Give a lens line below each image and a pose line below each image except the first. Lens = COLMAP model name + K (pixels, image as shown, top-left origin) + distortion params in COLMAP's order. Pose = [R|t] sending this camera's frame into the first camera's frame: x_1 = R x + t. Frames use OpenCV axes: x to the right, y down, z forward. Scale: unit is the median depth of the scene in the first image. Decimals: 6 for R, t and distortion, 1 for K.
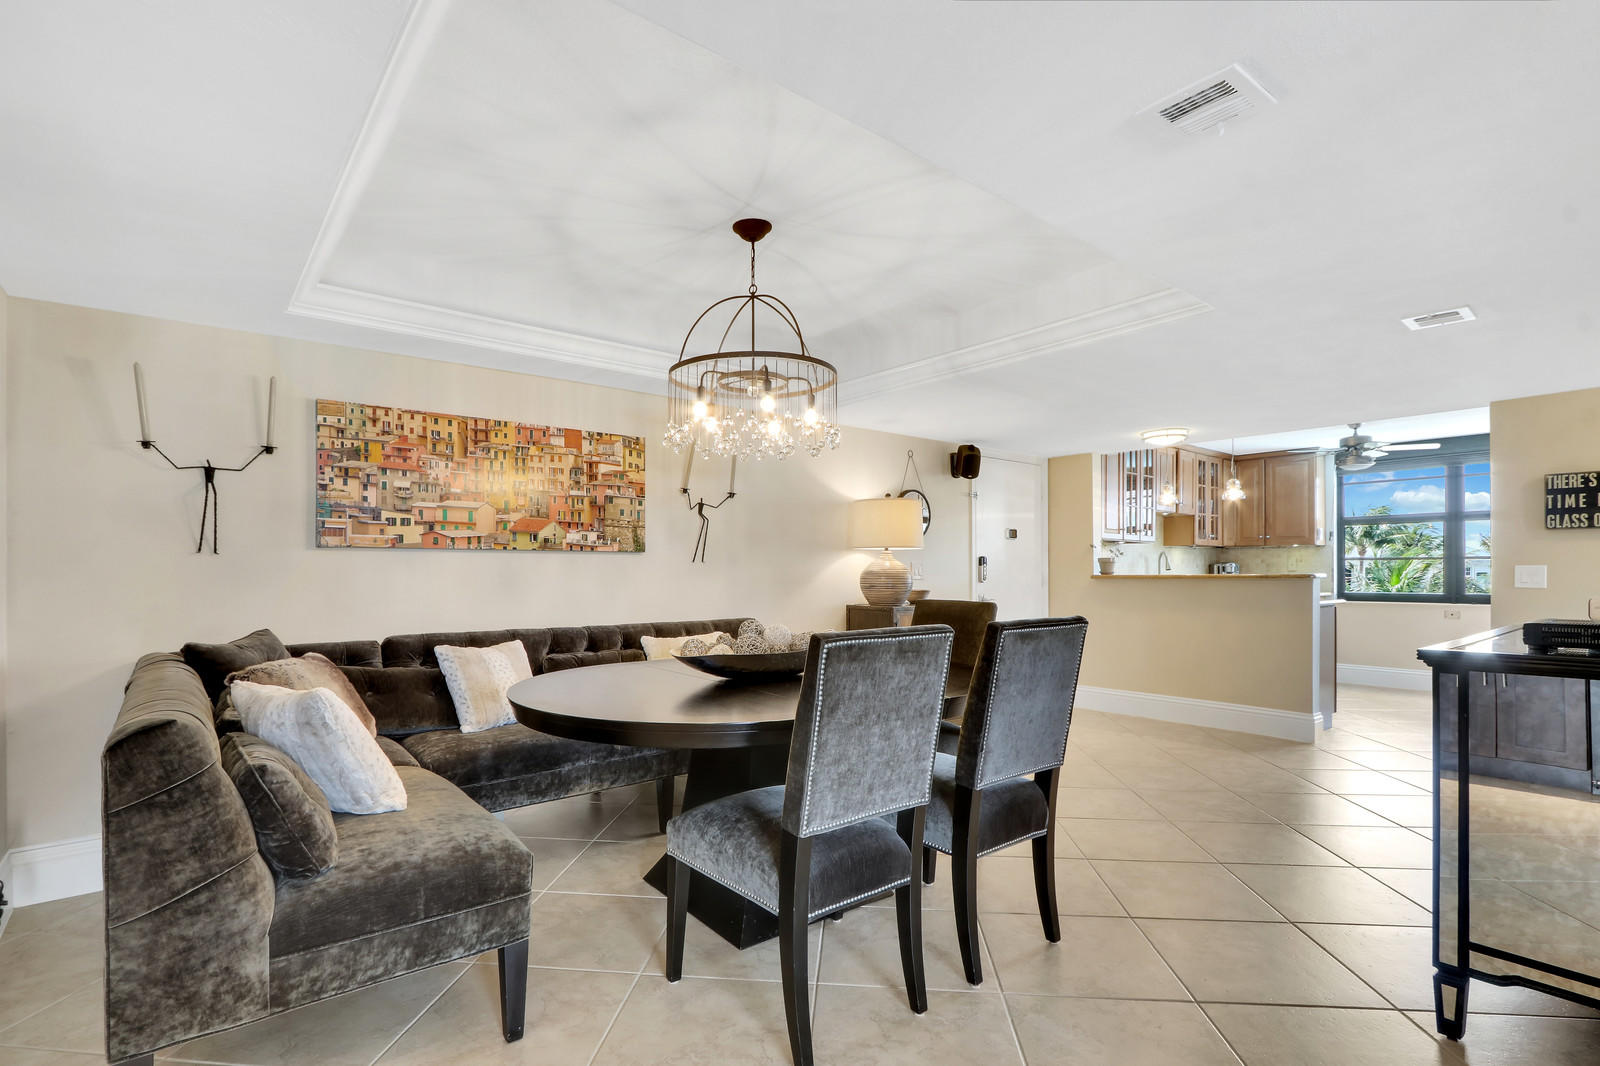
lens RADIAL K [[758.8, 0, 771.9], [0, 758.8, 571.3], [0, 0, 1]] dist [-0.013607, -0.000443]
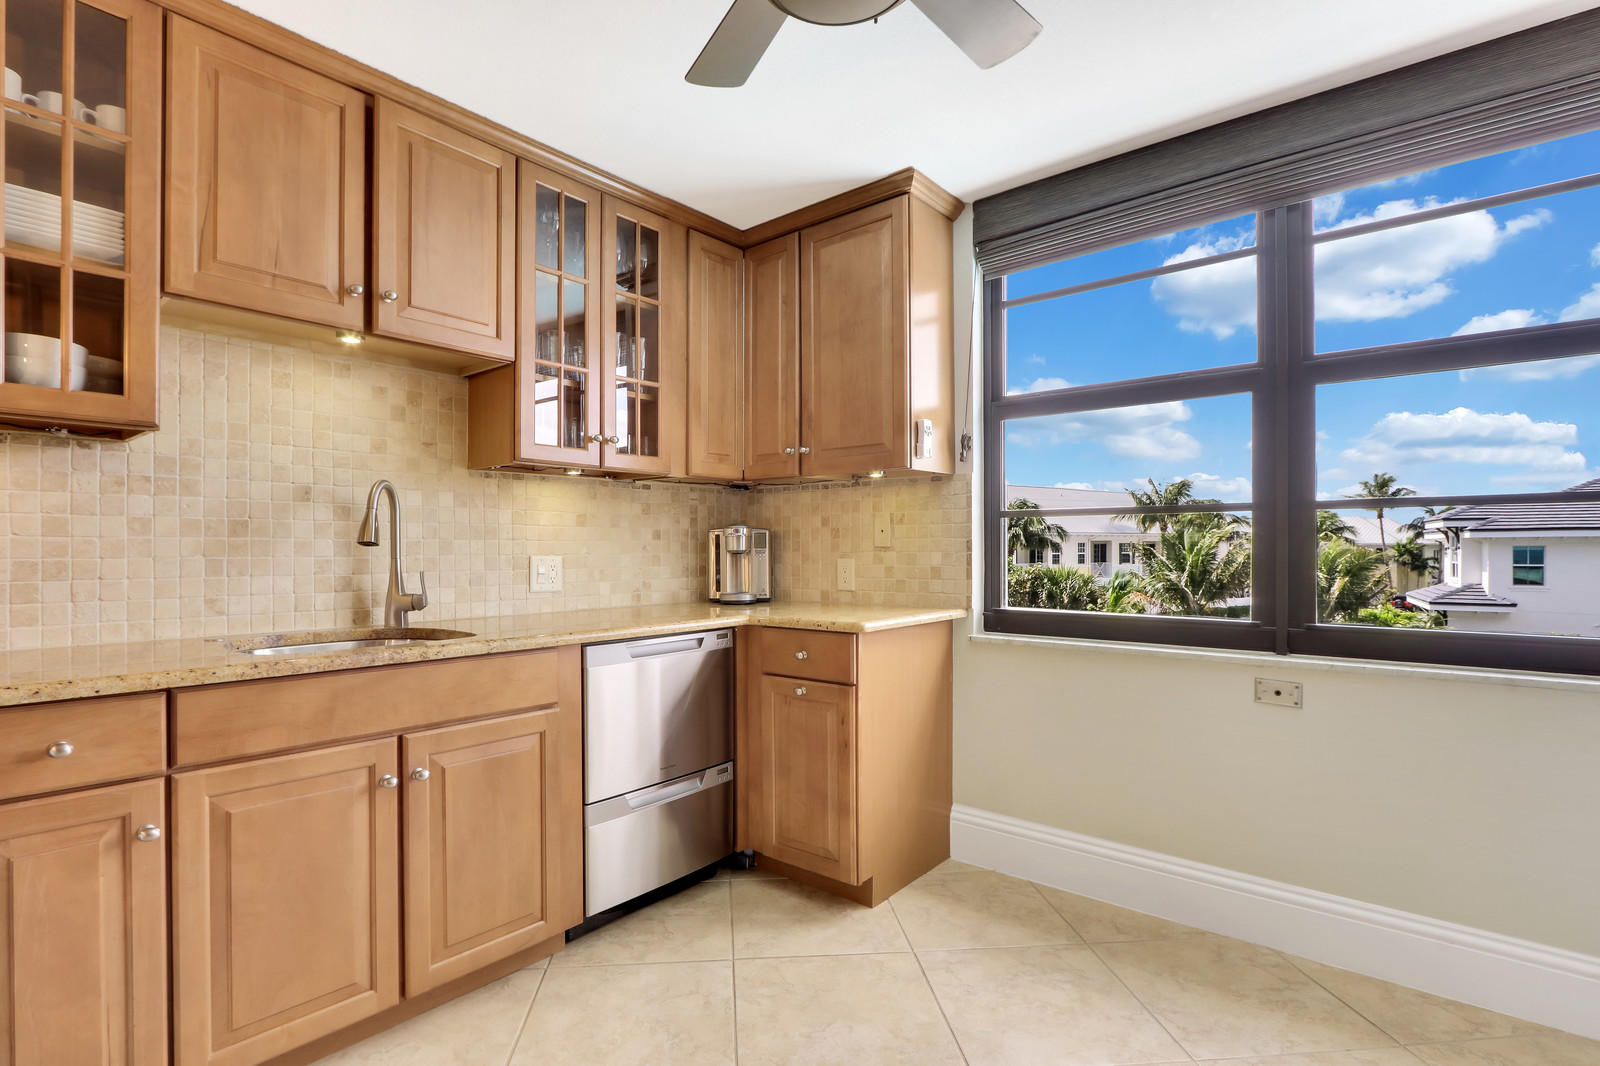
lens RADIAL K [[758.8, 0, 785.2], [0, 758.8, 548.1], [0, 0, 1]] dist [-0.013607, -0.000443]
pose [[0.983861, -0.001366, 0.178928, 0.597217], [0.002567, 0.999976, -0.006479, 0.001992], [-0.178915, 0.006834, 0.983841, 0.668721]]
